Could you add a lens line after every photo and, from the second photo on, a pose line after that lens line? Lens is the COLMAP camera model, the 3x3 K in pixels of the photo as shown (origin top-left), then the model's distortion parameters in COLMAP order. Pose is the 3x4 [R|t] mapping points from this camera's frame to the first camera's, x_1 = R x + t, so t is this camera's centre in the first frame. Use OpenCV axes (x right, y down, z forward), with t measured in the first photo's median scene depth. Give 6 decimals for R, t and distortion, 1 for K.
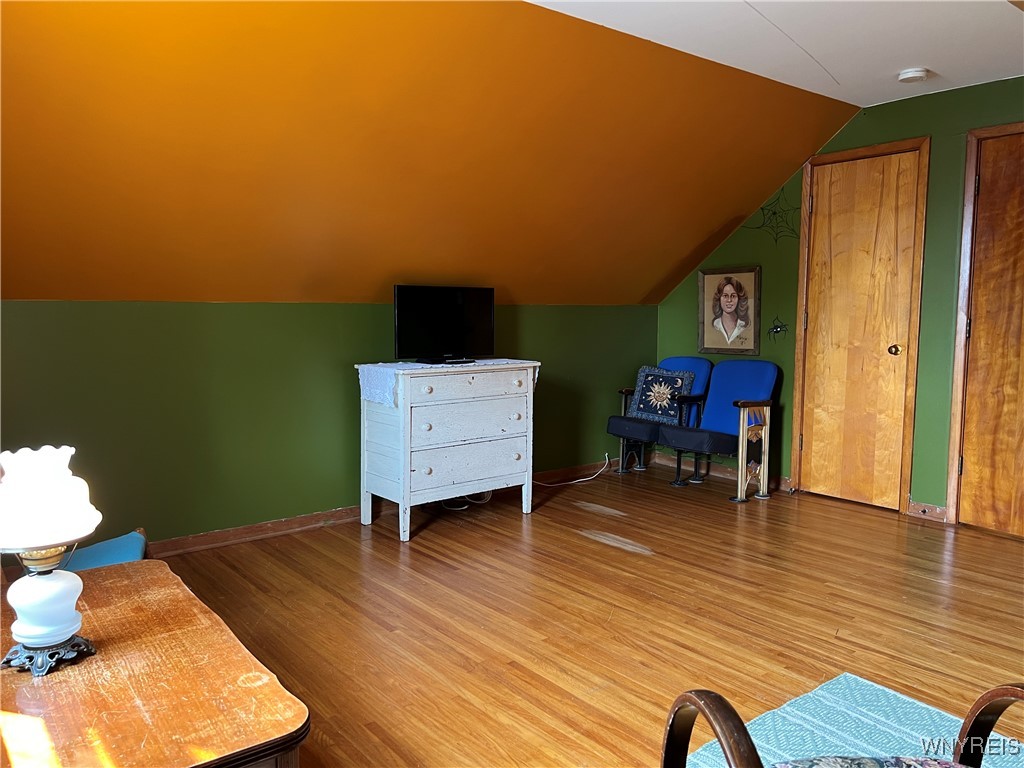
lens RADIAL K [[777.8, 0, 510.5], [0, 777.8, 383.7], [0, 0, 1]] dist [0.016125, 0.003359]
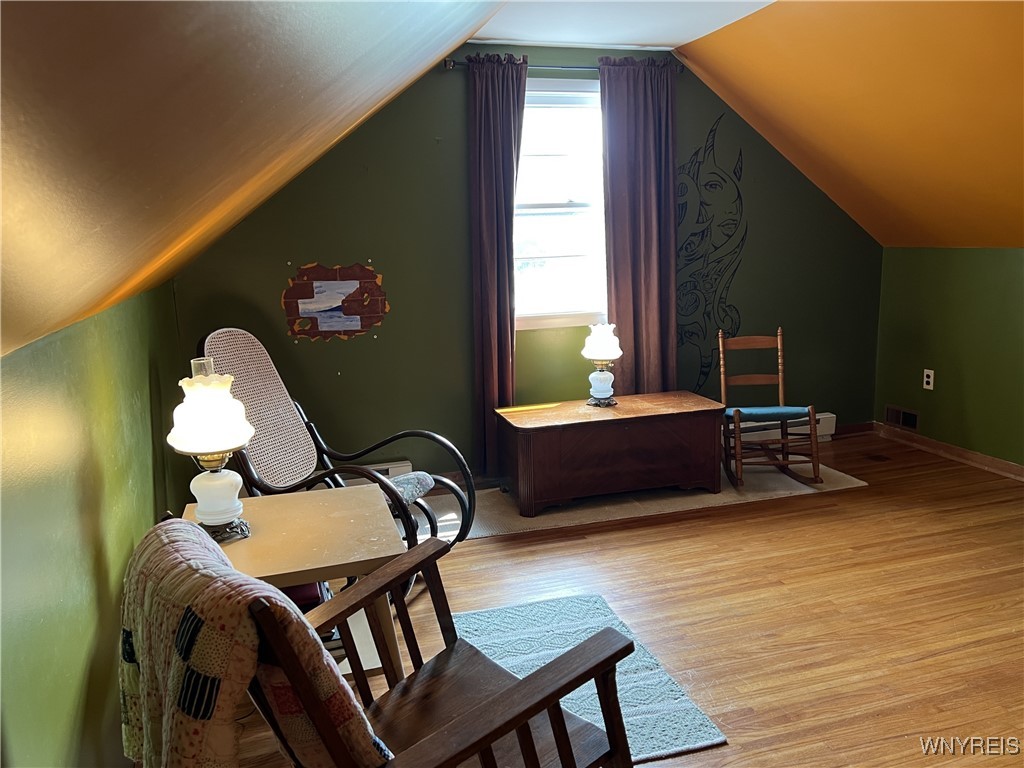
lens RADIAL K [[777.8, 0, 509.9], [0, 777.8, 384.3], [0, 0, 1]] dist [0.016125, 0.003359]
pose [[-0.354676, 0.181408, -0.917222, 1.123102], [-0.069724, 0.973134, 0.219427, -0.148023], [0.932386, 0.141778, -0.332499, 0.948739]]
